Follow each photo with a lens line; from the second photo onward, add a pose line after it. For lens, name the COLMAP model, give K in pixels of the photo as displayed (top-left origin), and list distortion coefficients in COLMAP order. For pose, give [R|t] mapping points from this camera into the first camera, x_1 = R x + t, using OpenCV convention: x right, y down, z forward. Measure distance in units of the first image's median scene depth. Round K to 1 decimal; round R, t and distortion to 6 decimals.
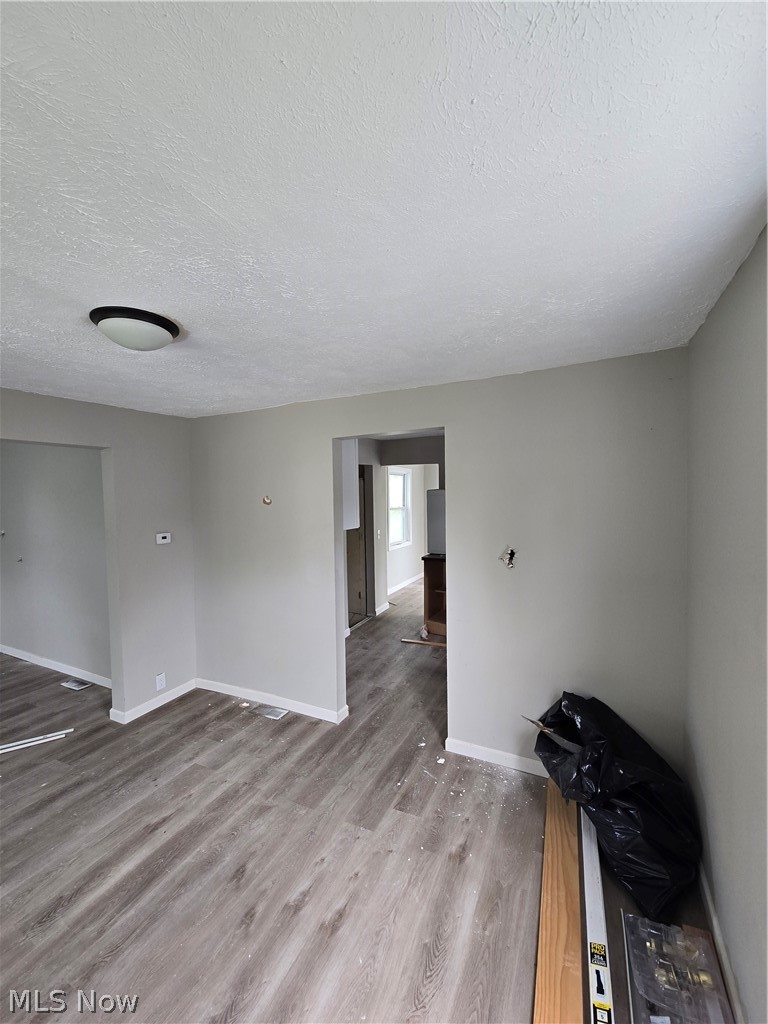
lens RADIAL K [[417.5, 0, 384.3], [0, 417.5, 518.5], [0, 0, 1]] dist [-0.002417, 0.000054]
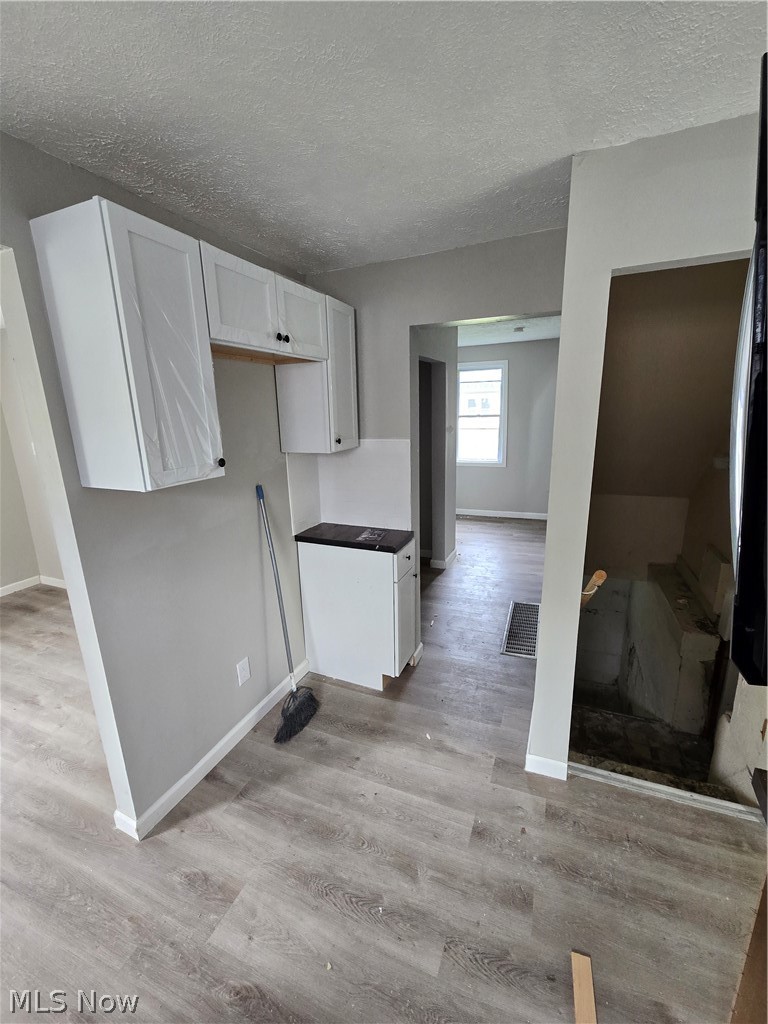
lens RADIAL K [[417.5, 0, 385.7], [0, 417.5, 510.2], [0, 0, 1]] dist [-0.002417, 0.000054]
pose [[0.058893, 0.238972, -0.969239, 0.349554], [-0.049549, 0.970427, 0.236254, -0.064234], [0.997034, 0.034112, 0.068992, 1.322717]]
